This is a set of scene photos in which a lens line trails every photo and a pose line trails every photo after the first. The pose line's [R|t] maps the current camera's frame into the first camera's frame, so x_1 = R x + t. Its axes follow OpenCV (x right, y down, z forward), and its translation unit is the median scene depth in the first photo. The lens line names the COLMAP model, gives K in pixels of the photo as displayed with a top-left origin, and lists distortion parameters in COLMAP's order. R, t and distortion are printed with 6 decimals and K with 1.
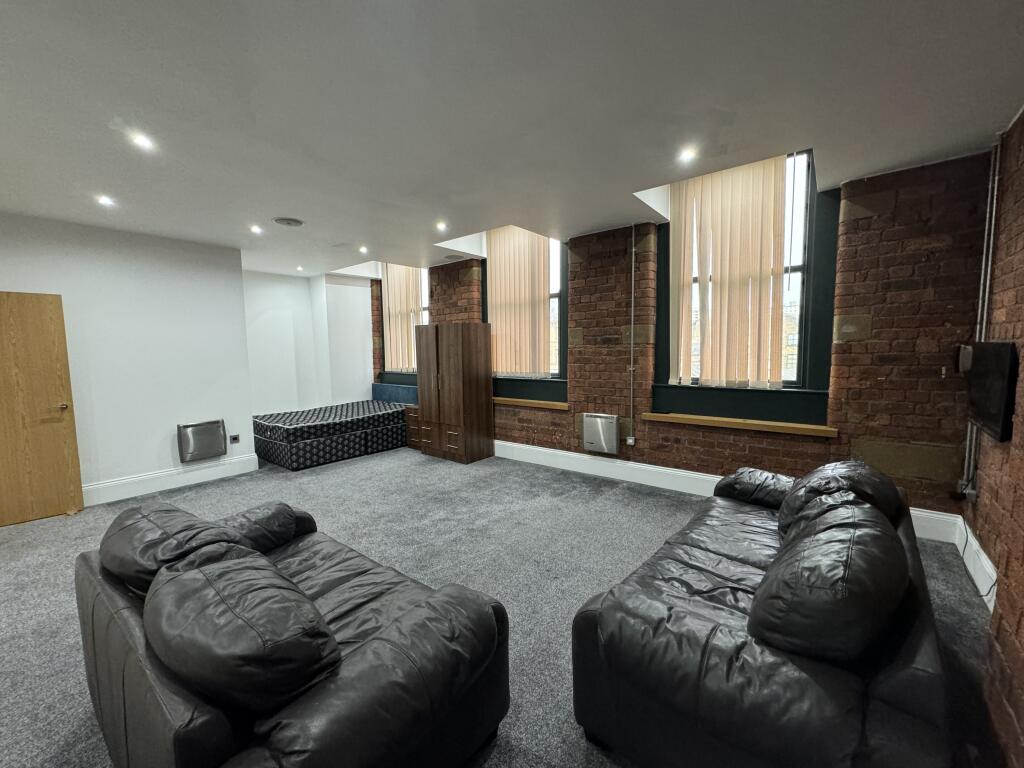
lens RADIAL K [[406.9, 0, 512.0], [0, 406.9, 384.0], [0, 0, 1]] dist [-0.002844, 0.000500]
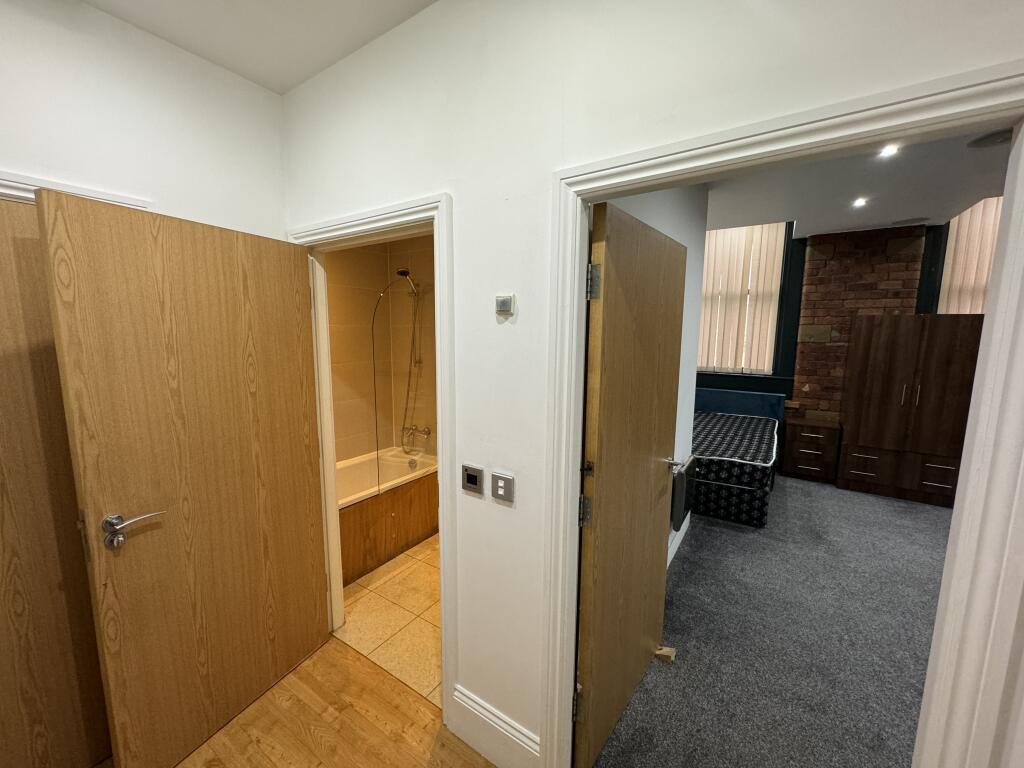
lens RADIAL K [[406.9, 0, 512.0], [0, 406.9, 384.0], [0, 0, 1]] dist [-0.002844, 0.000500]
pose [[0.995313, 0.008758, 0.096306, -0.961558], [-0.013265, 0.998841, 0.046257, -0.049079], [-0.095790, -0.047318, 0.994276, 0.353868]]
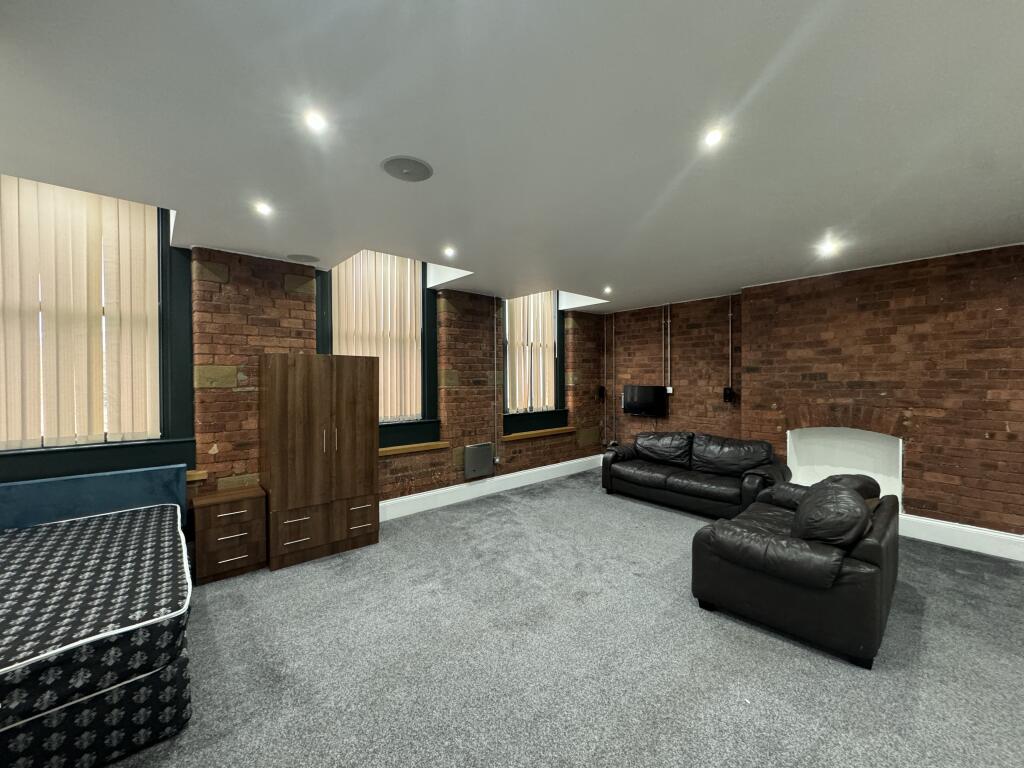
lens RADIAL K [[406.9, 0, 512.0], [0, 406.9, 384.0], [0, 0, 1]] dist [-0.002844, 0.000500]
pose [[0.173157, 0.001890, 0.984892, -0.797559], [0.085590, 0.996186, -0.016959, -0.061071], [-0.981168, 0.087234, 0.172335, 0.583117]]
